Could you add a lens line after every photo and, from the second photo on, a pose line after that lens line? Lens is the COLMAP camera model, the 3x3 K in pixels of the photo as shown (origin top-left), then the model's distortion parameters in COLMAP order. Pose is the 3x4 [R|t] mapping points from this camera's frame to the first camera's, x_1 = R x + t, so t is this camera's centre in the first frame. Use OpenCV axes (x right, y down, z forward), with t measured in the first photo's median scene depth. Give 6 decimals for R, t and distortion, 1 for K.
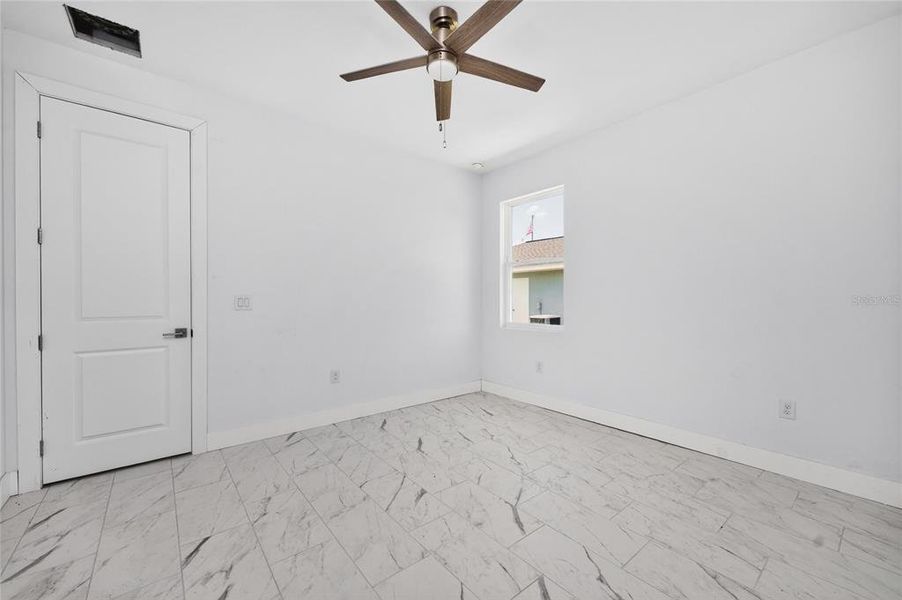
lens RADIAL K [[361.4, 0, 450.0], [0, 361.4, 300.0], [0, 0, 1]] dist [0.001824, -0.000037]
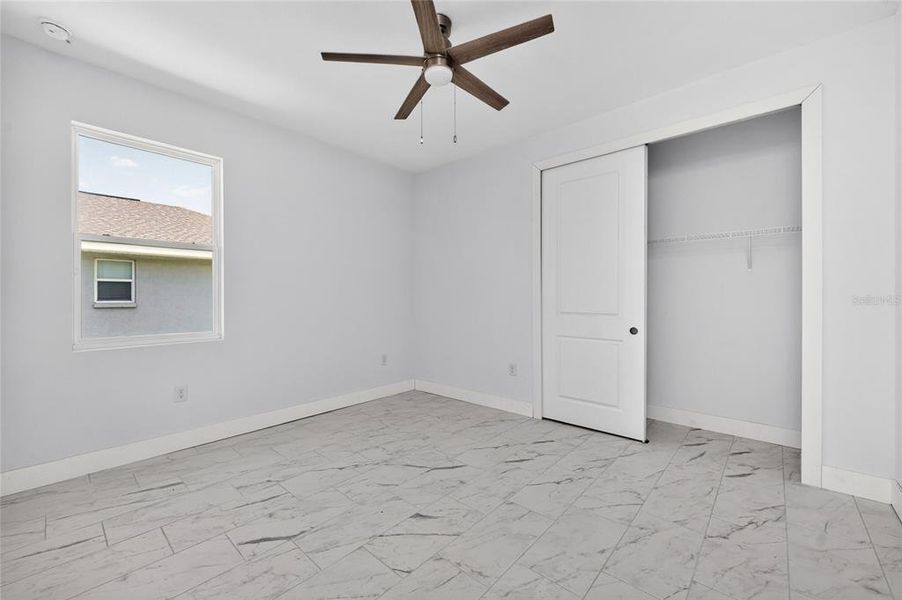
lens RADIAL K [[361.4, 0, 450.2], [0, 361.4, 297.7], [0, 0, 1]] dist [0.001824, -0.000037]
pose [[-0.156354, -0.001762, 0.987699, -0.791725], [0.004831, 0.999985, 0.002548, -0.003018], [-0.987689, 0.005170, -0.156343, 0.871064]]
